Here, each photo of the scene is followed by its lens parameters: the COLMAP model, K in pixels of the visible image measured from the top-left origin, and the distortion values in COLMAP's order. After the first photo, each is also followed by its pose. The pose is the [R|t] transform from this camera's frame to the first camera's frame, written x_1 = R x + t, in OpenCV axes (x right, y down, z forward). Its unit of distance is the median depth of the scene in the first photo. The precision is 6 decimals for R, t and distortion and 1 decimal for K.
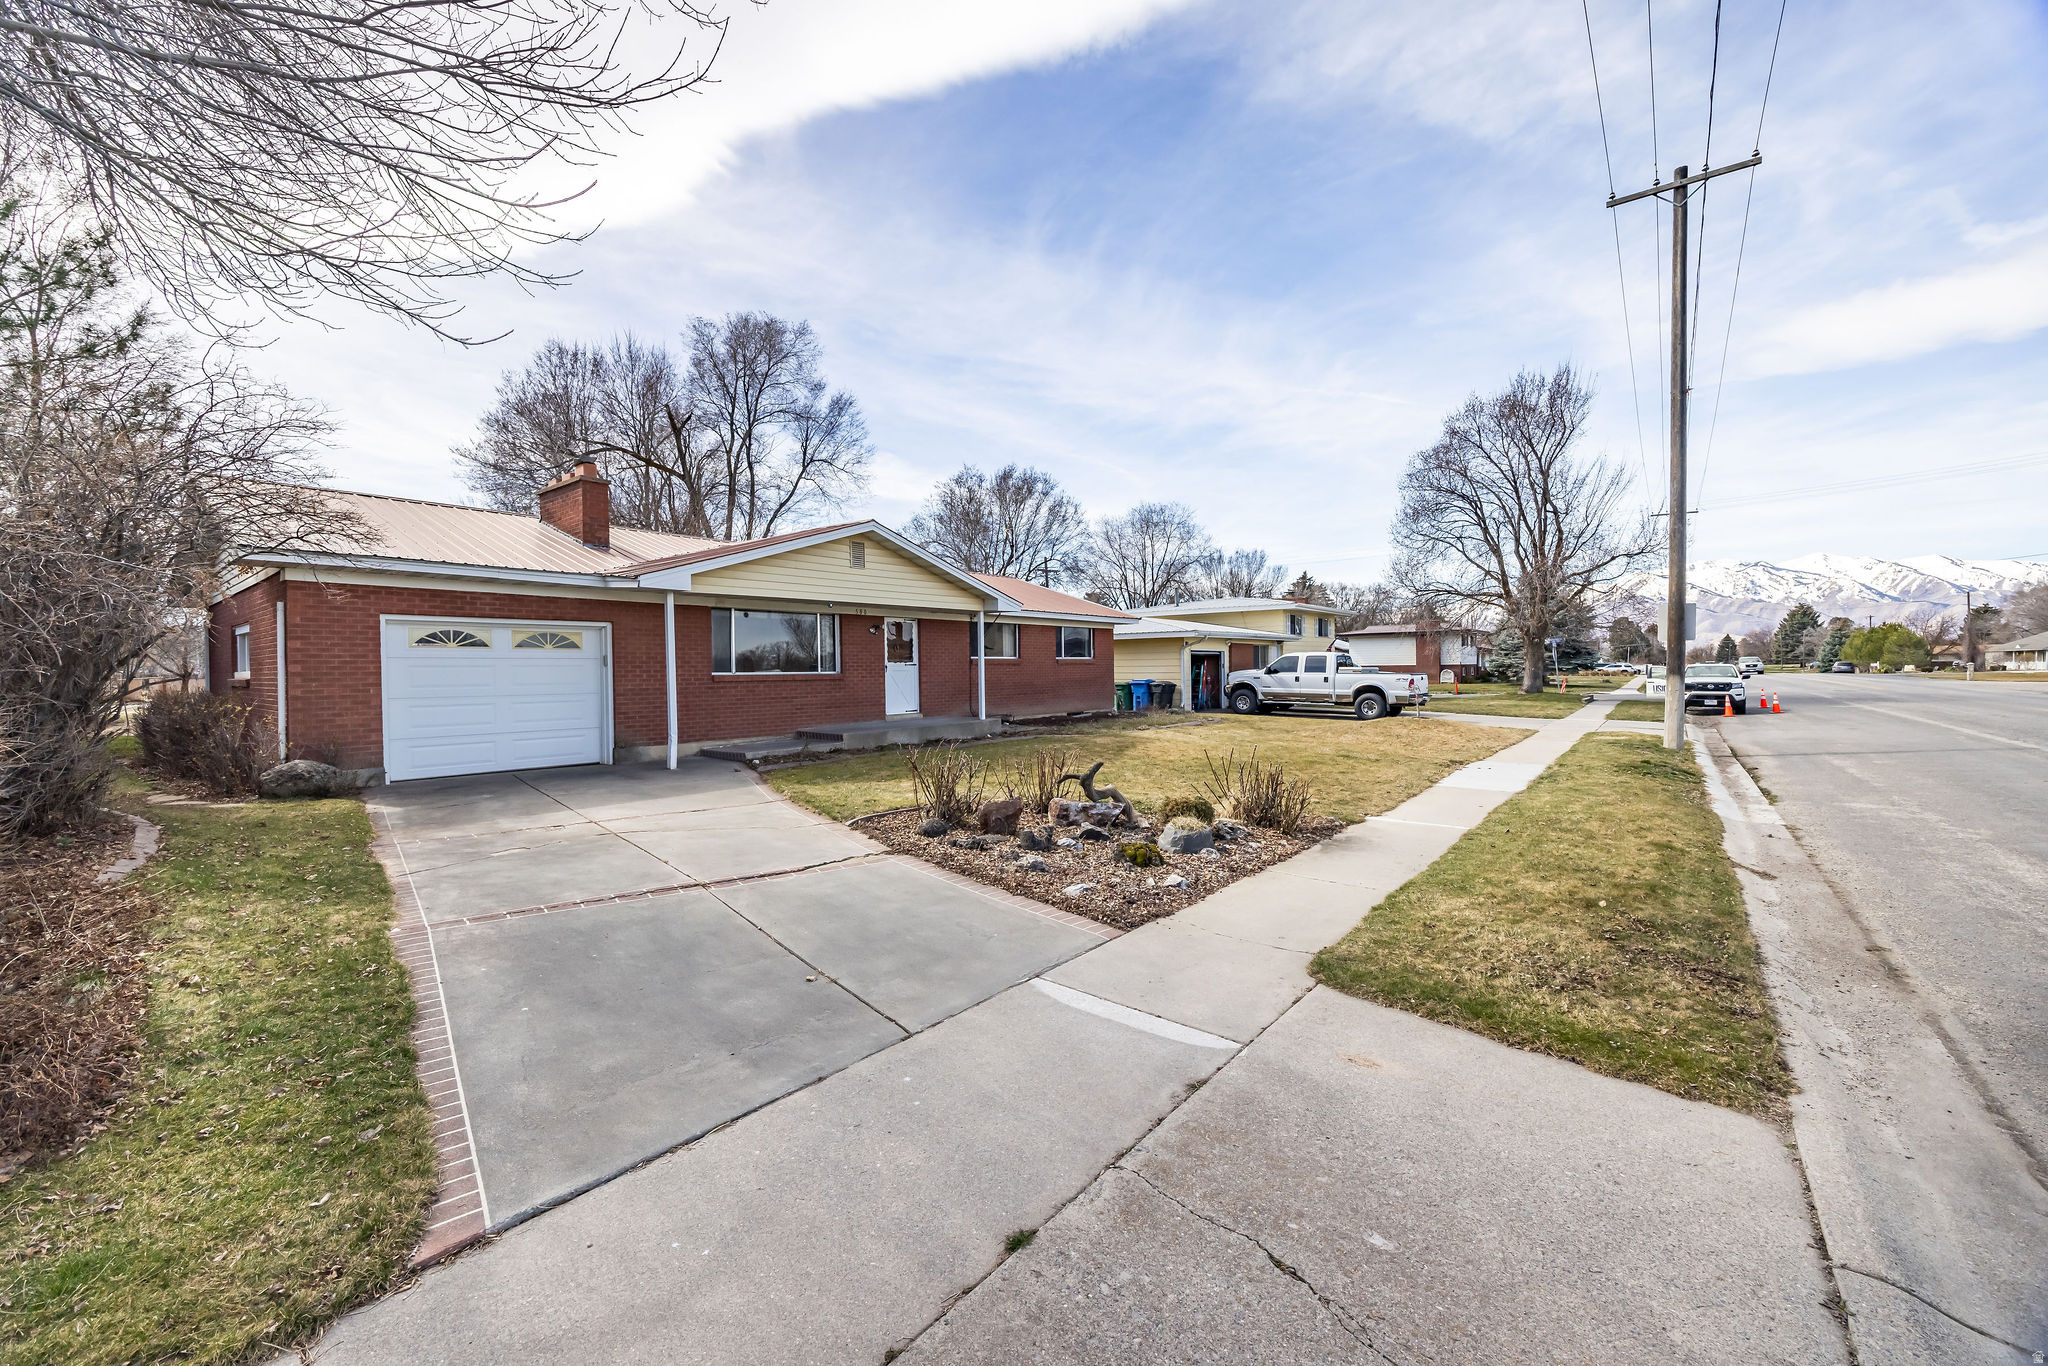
lens RADIAL K [[789.8, 0, 1024.0], [0, 789.8, 683.0], [0, 0, 1]] dist [0.001349, 0.000137]
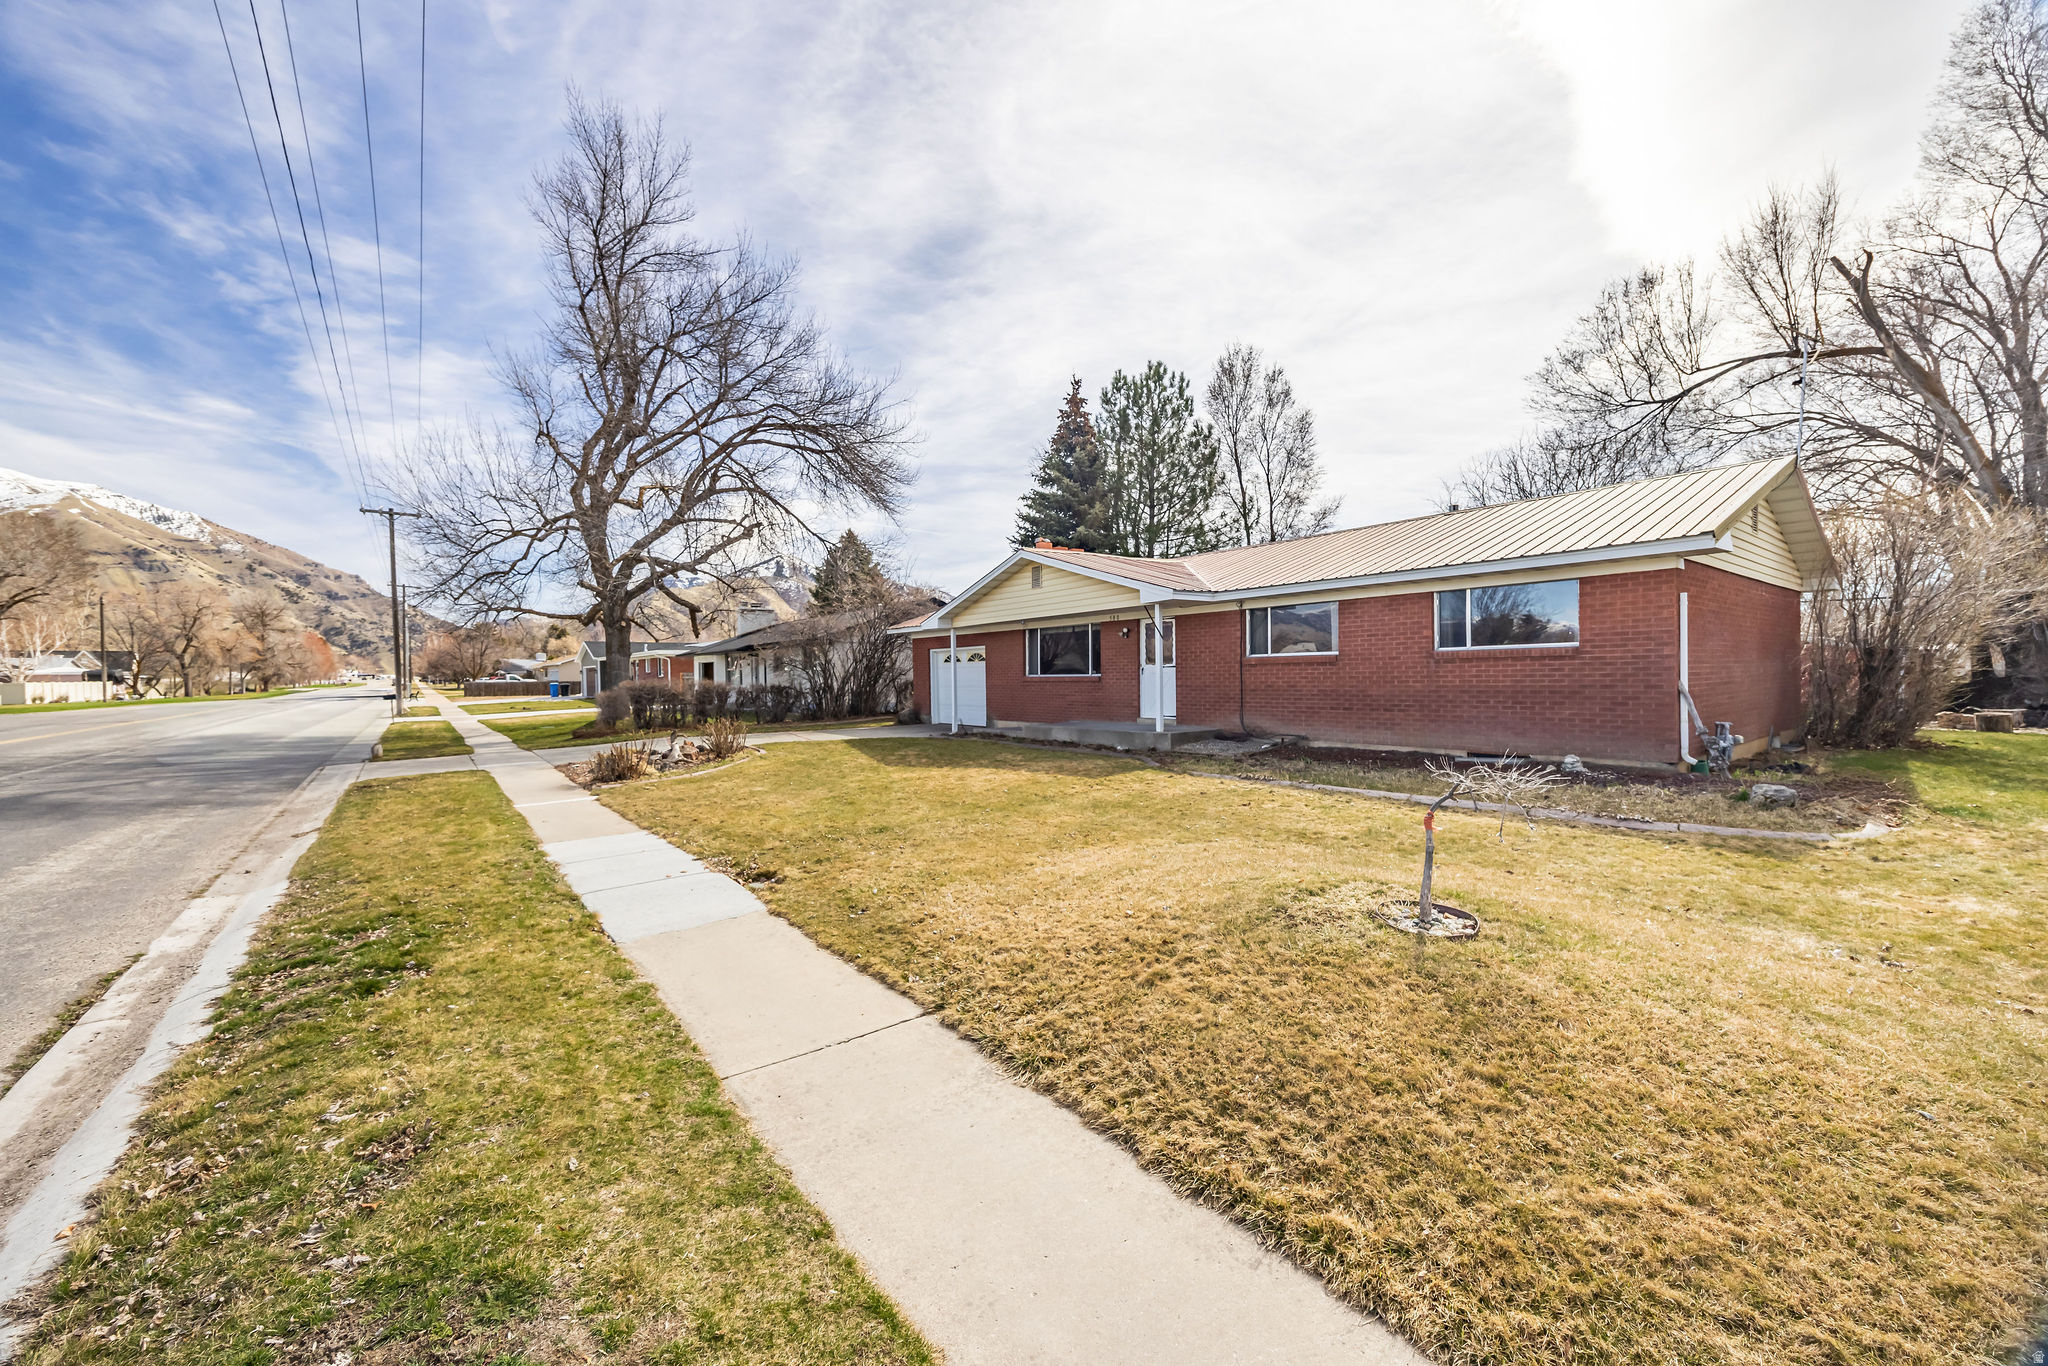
lens RADIAL K [[789.8, 0, 1024.0], [0, 789.8, 683.0], [0, 0, 1]] dist [0.001349, 0.000137]
pose [[-0.227779, 0.024627, -0.973401, 0.831243], [0.001369, 0.999687, 0.024972, -0.028296], [0.973712, 0.004356, -0.227742, 1.089223]]
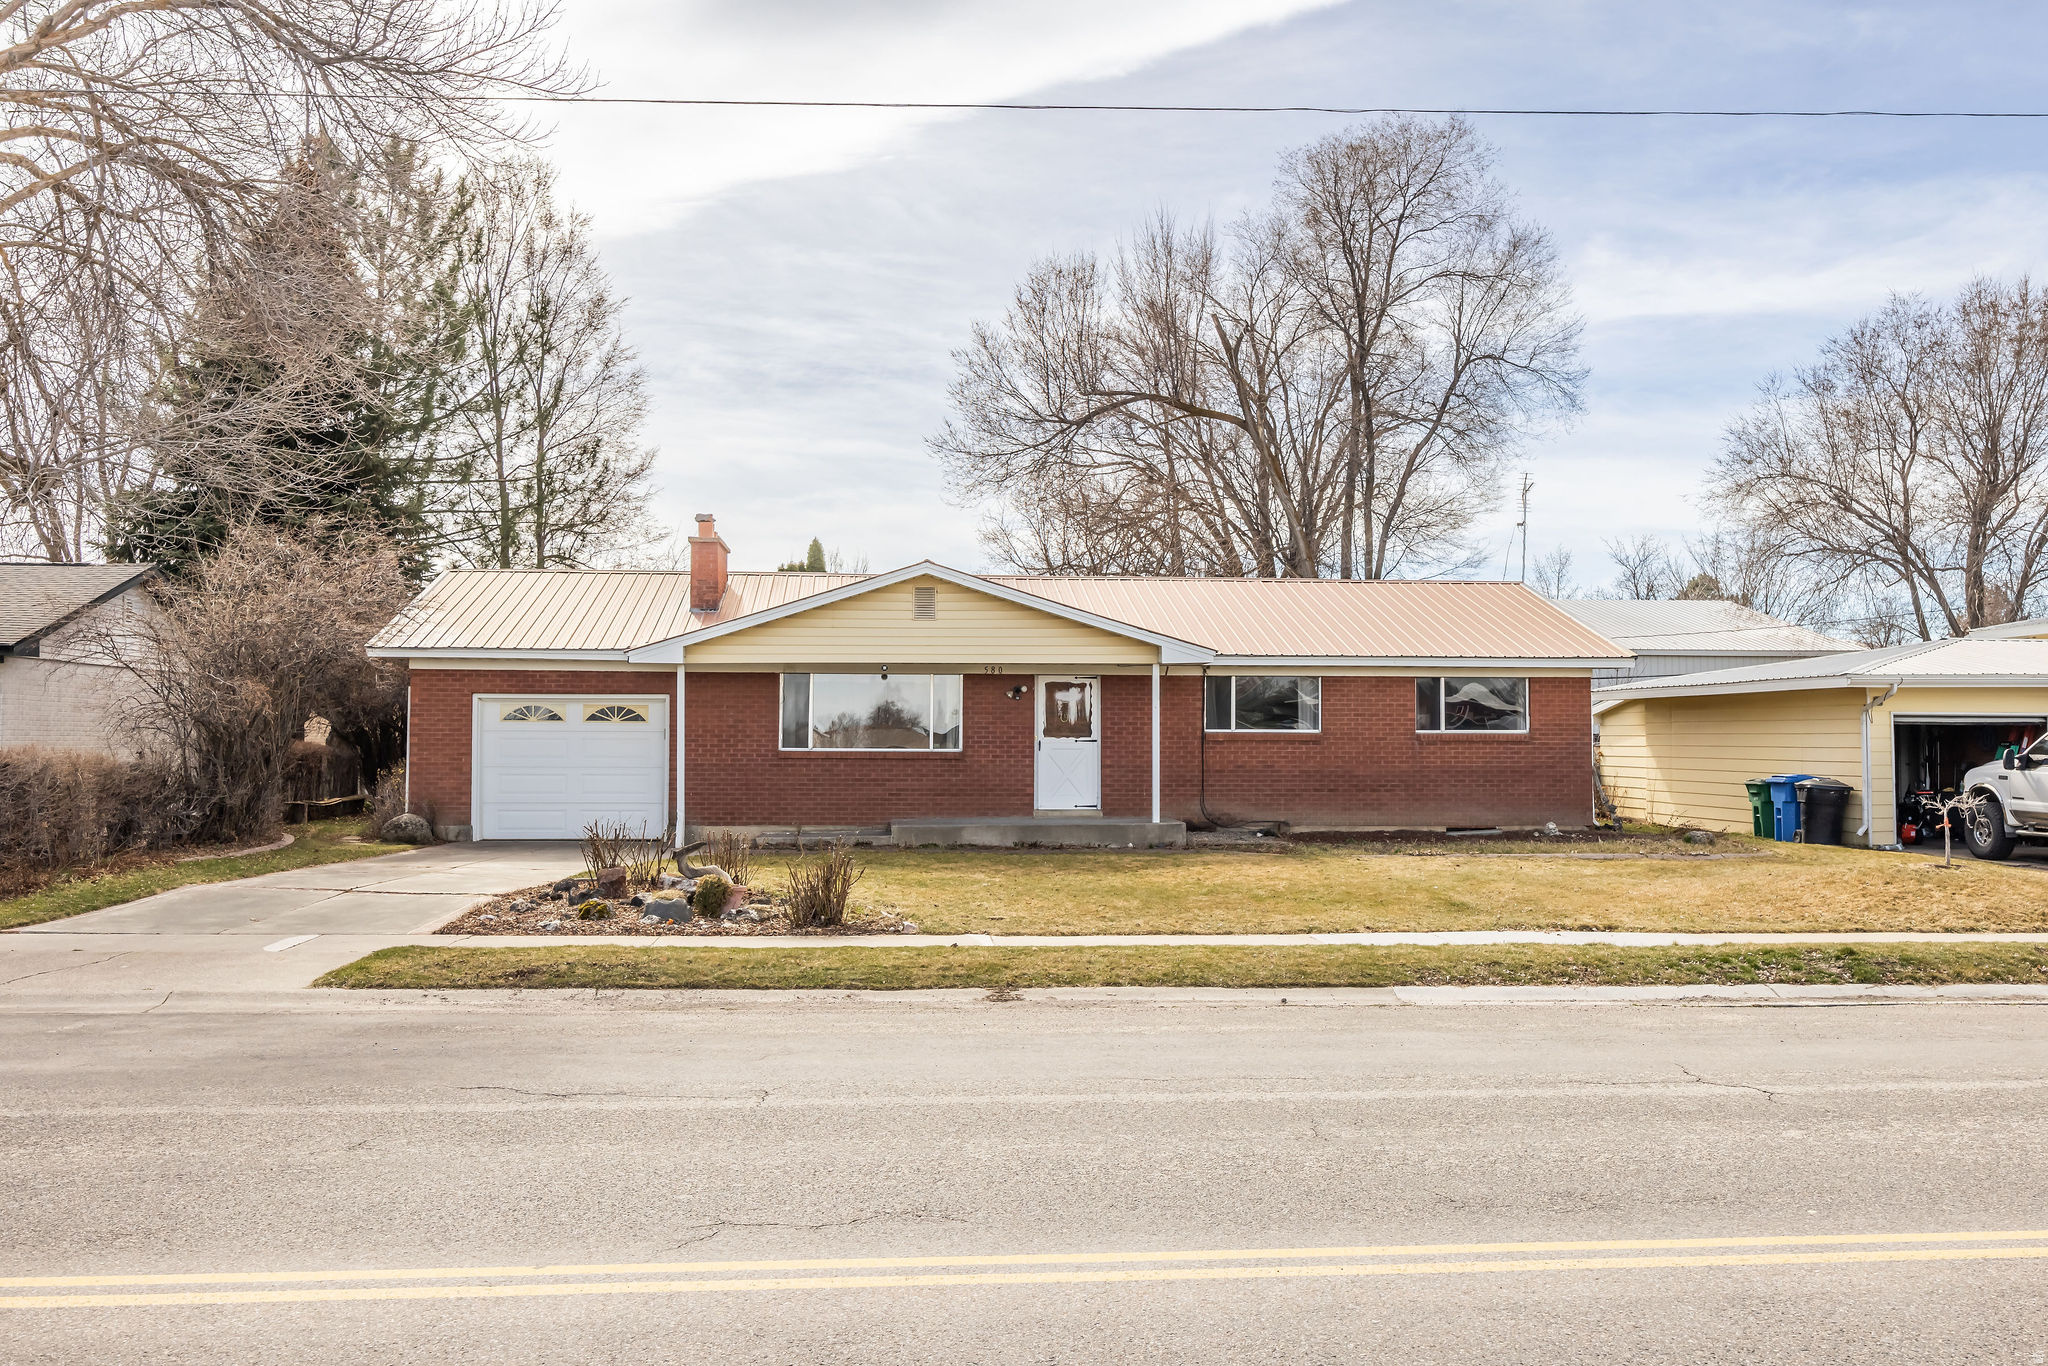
lens RADIAL K [[1719.4, 0, 1024.0], [0, 1719.4, 683.0], [0, 0, 1]] dist [0.001928, 0.000828]
pose [[0.704896, -0.009204, -0.709251, 0.946755], [-0.023617, 0.999057, -0.036437, -0.018117], [0.708917, 0.042435, 0.704014, -0.127616]]
